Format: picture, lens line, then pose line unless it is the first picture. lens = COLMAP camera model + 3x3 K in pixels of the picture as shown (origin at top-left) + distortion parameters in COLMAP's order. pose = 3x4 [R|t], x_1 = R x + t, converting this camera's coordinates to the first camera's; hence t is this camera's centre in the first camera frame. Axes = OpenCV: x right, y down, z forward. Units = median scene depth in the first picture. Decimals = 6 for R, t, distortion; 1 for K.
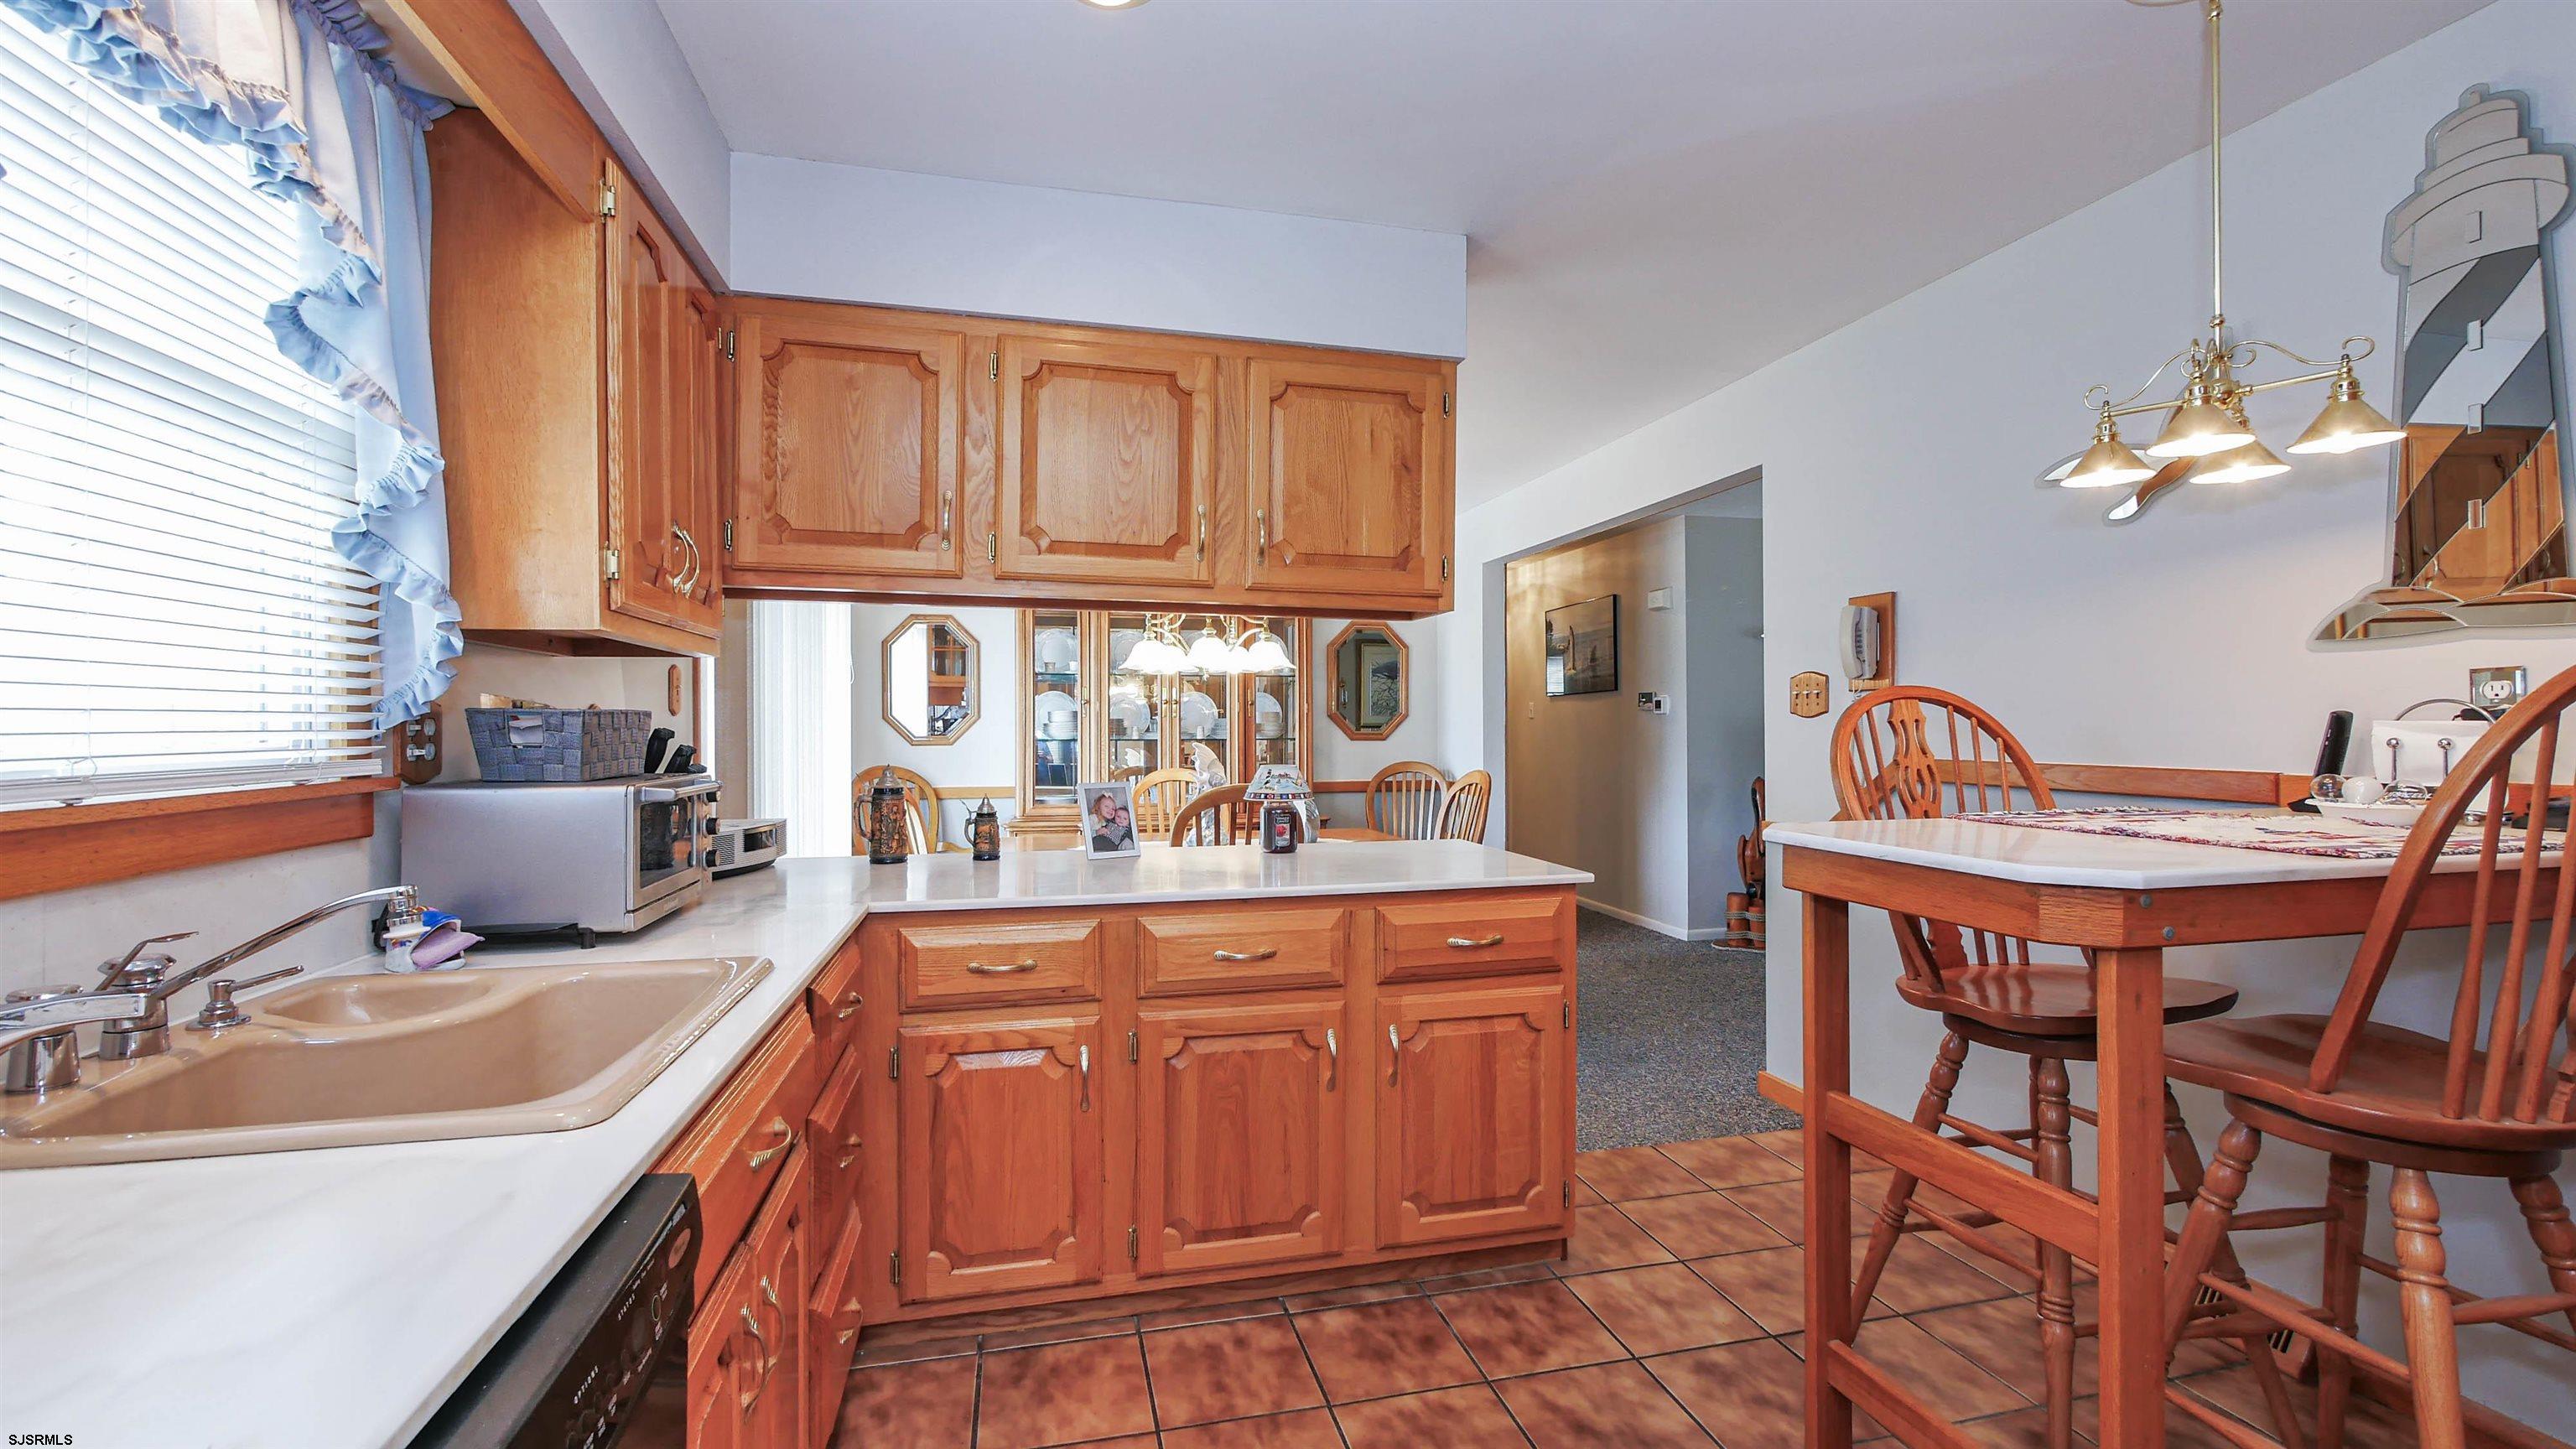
lens RADIAL K [[1059.7, 0, 1273.4], [0, 1059.7, 729.3], [0, 0, 1]] dist [-0.012490, 0.000911]
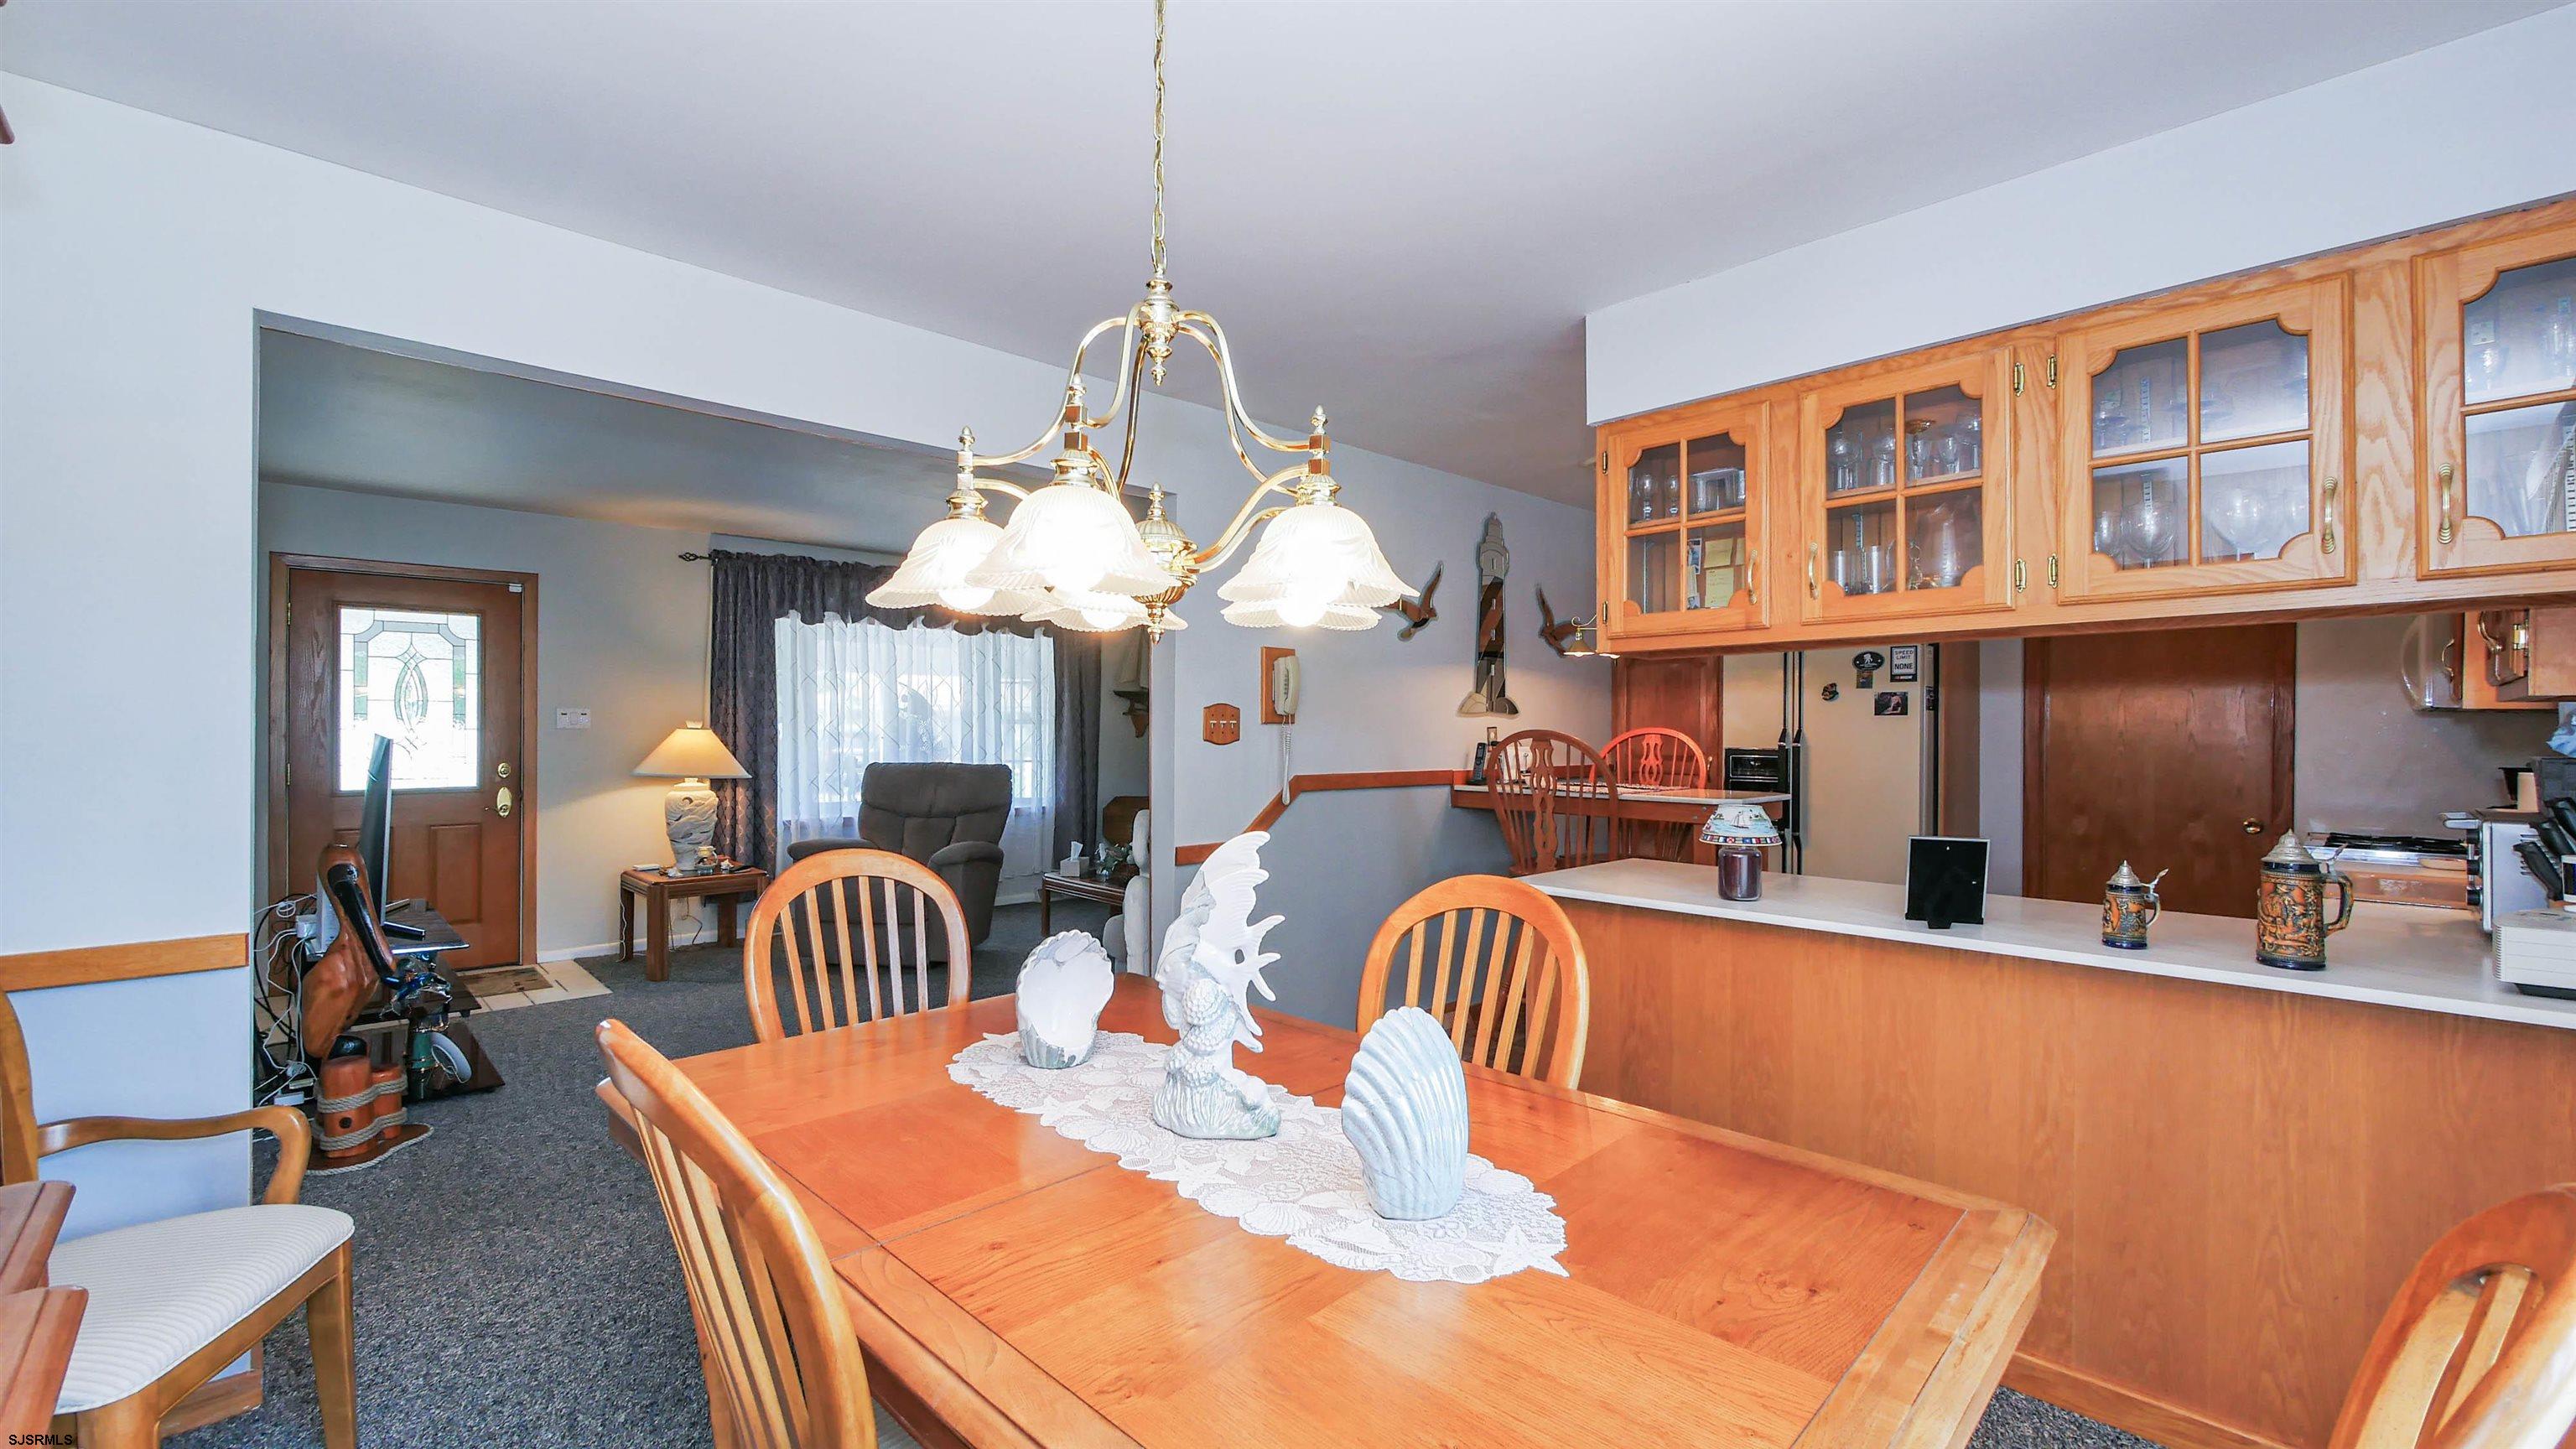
lens RADIAL K [[1059.7, 0, 1277.6], [0, 1059.7, 724.9], [0, 0, 1]] dist [-0.012490, 0.000911]
pose [[-0.510558, 0.006252, 0.859821, -0.753958], [-0.003703, 0.999948, -0.009470, -0.027696], [-0.859836, -0.008018, -0.510508, 2.322146]]
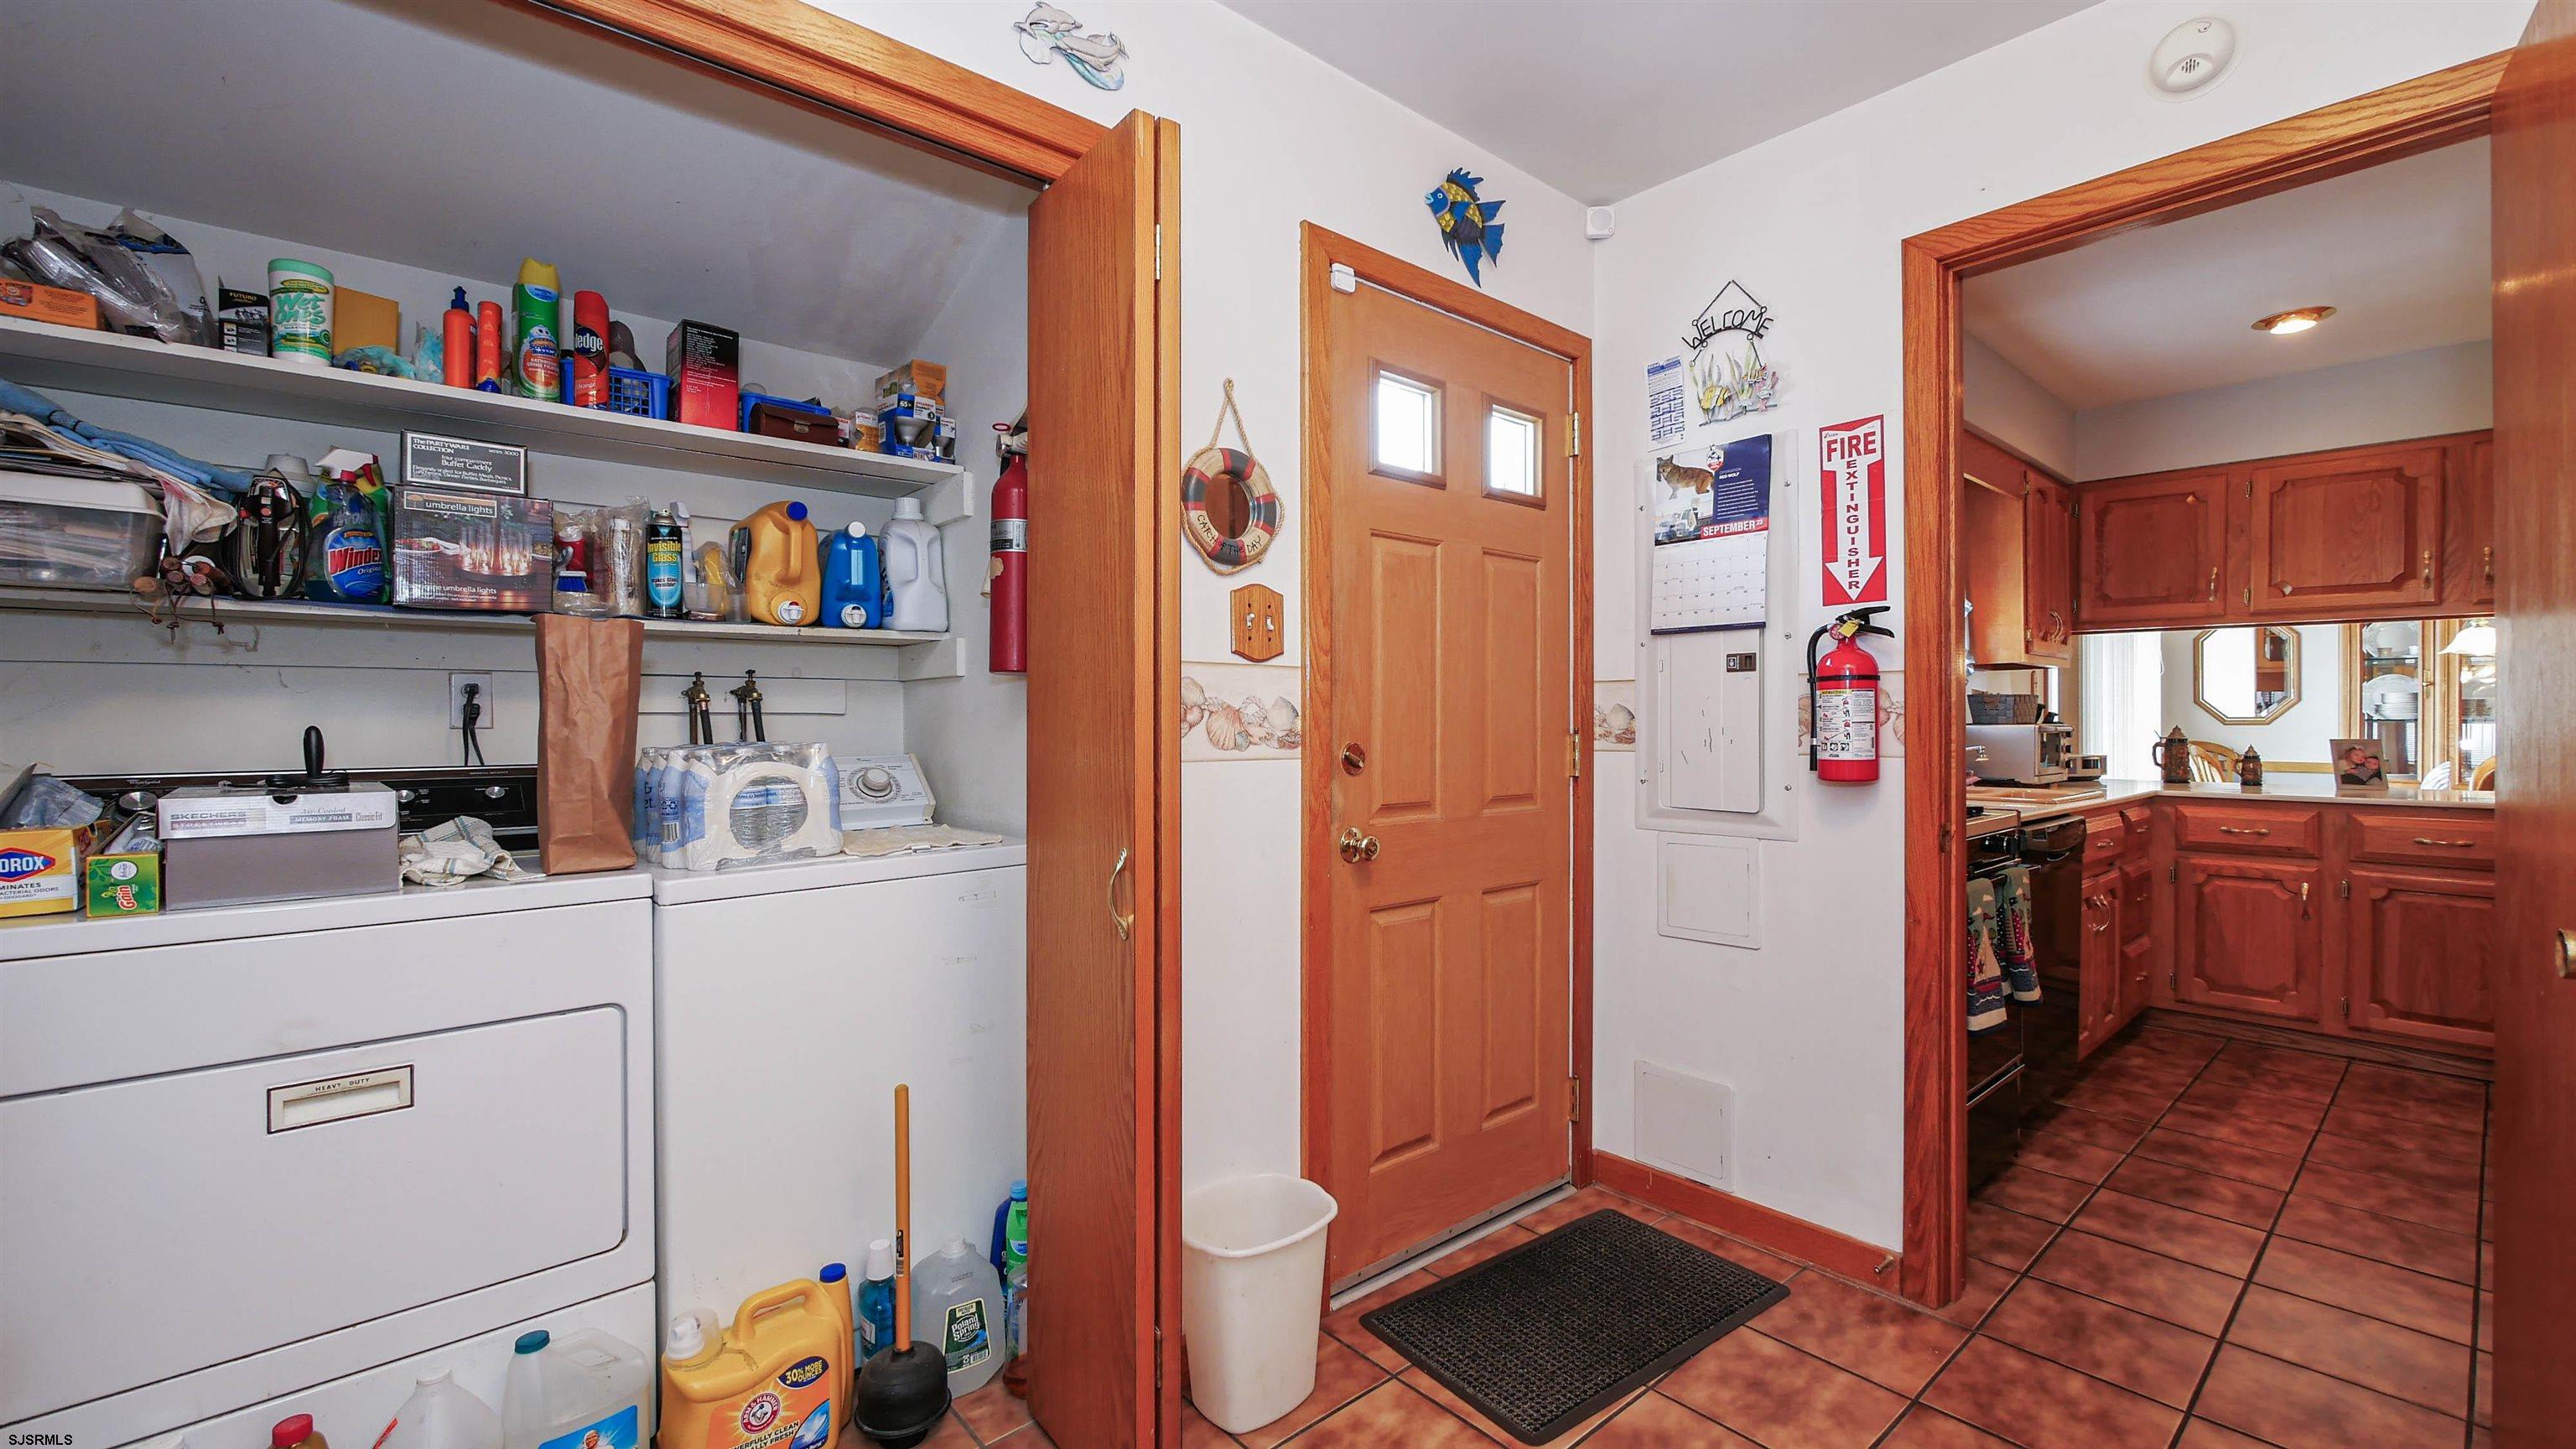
lens RADIAL K [[1059.7, 0, 1270.1], [0, 1059.7, 716.3], [0, 0, 1]] dist [-0.012490, 0.000911]
pose [[0.460809, 0.001276, -0.887499, 0.524142], [-0.003846, 0.999992, -0.000559, 0.030063], [0.887491, 0.003671, 0.460810, -1.212236]]
